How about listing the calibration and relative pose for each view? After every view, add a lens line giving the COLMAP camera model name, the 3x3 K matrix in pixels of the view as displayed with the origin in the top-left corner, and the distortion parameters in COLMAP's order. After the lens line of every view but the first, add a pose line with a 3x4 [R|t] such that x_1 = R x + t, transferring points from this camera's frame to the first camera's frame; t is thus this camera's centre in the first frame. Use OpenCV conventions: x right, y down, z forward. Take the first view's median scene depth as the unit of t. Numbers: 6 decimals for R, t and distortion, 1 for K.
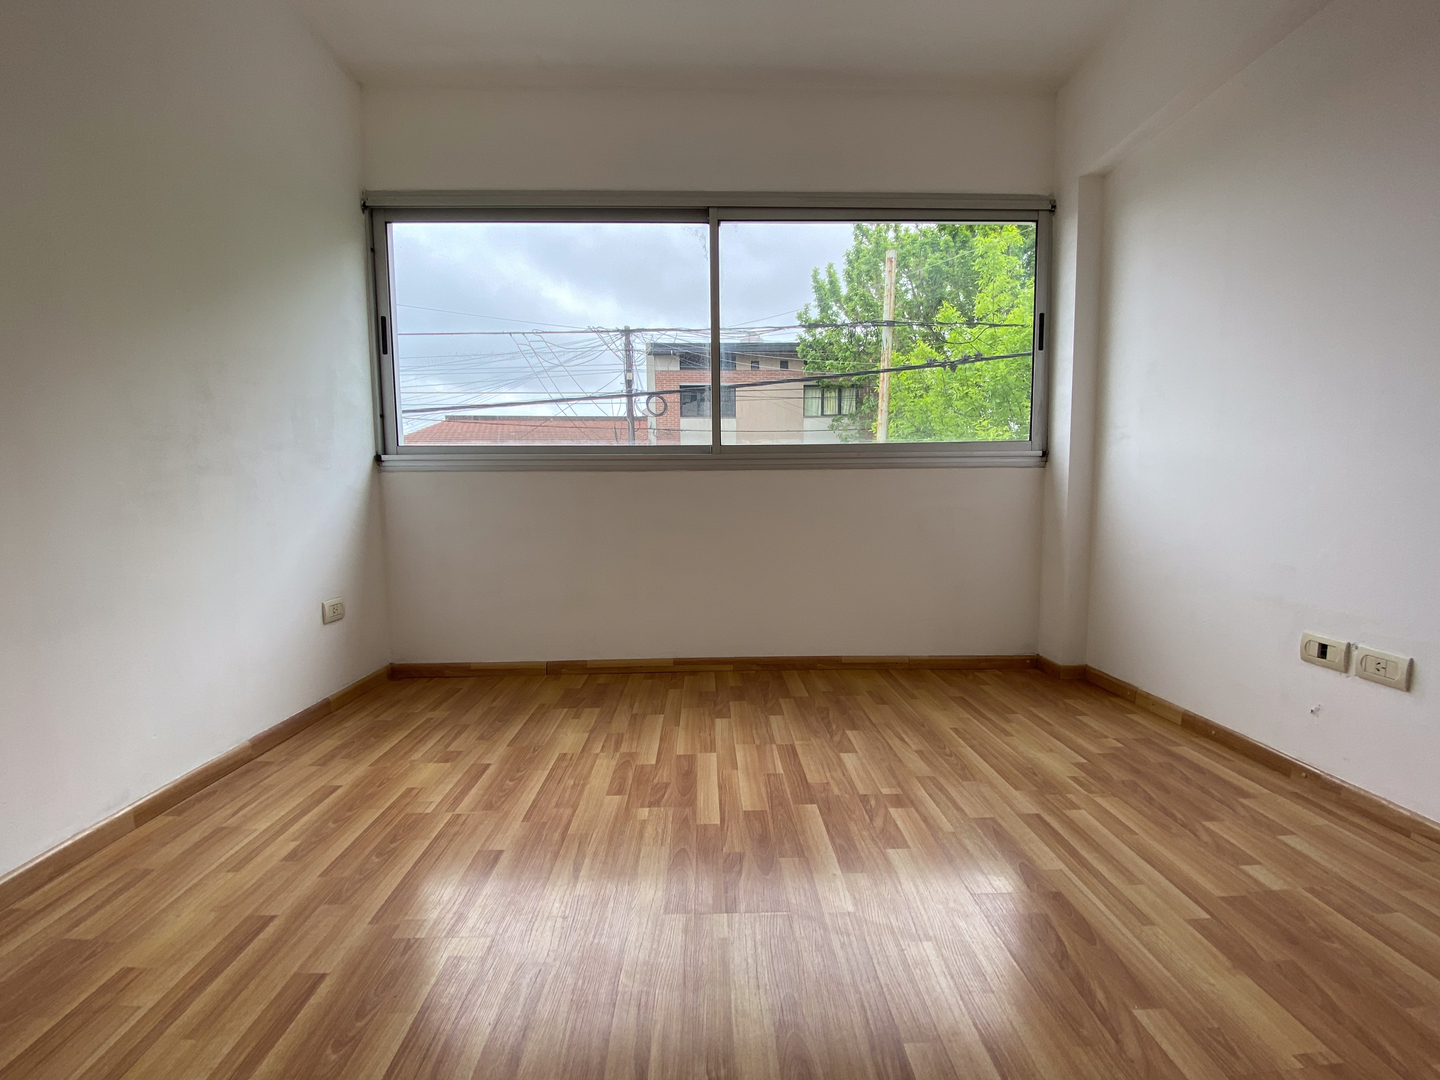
lens RADIAL K [[592.0, 0, 720.3], [0, 592.0, 536.6], [0, 0, 1]] dist [-0.016361, -0.000836]
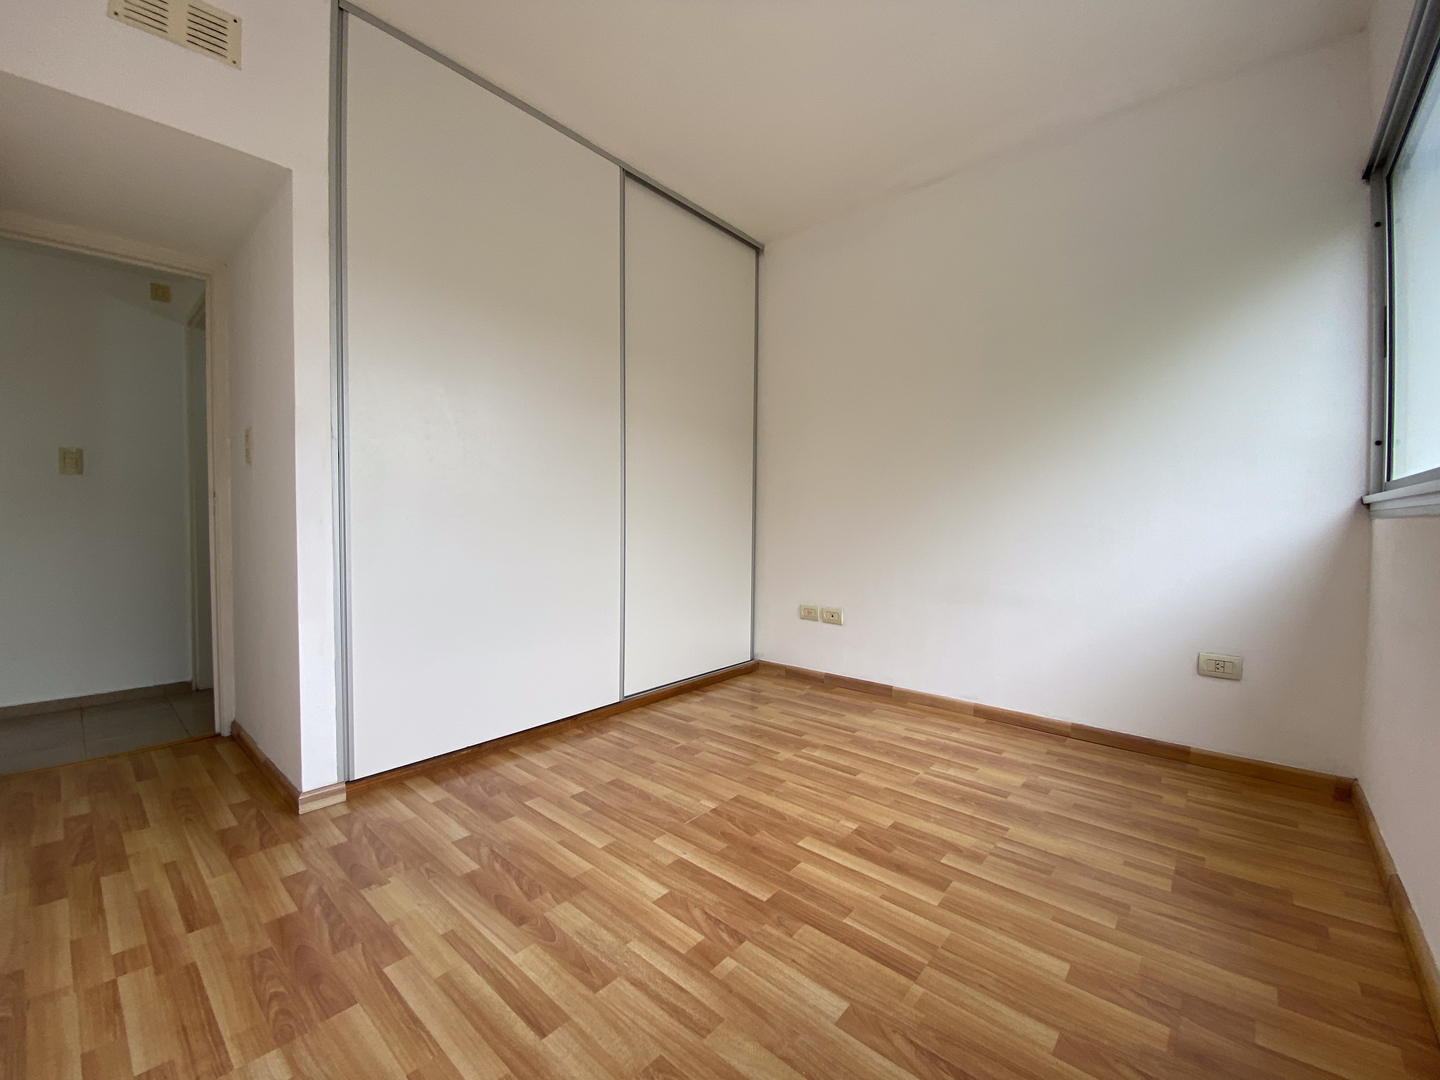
lens RADIAL K [[592.0, 0, 717.0], [0, 592.0, 534.1], [0, 0, 1]] dist [-0.016361, -0.000836]
pose [[-0.686312, 0.023607, -0.726924, 0.837006], [-0.058525, 0.994439, 0.087550, -0.177177], [0.724949, 0.102630, -0.681114, 1.470261]]
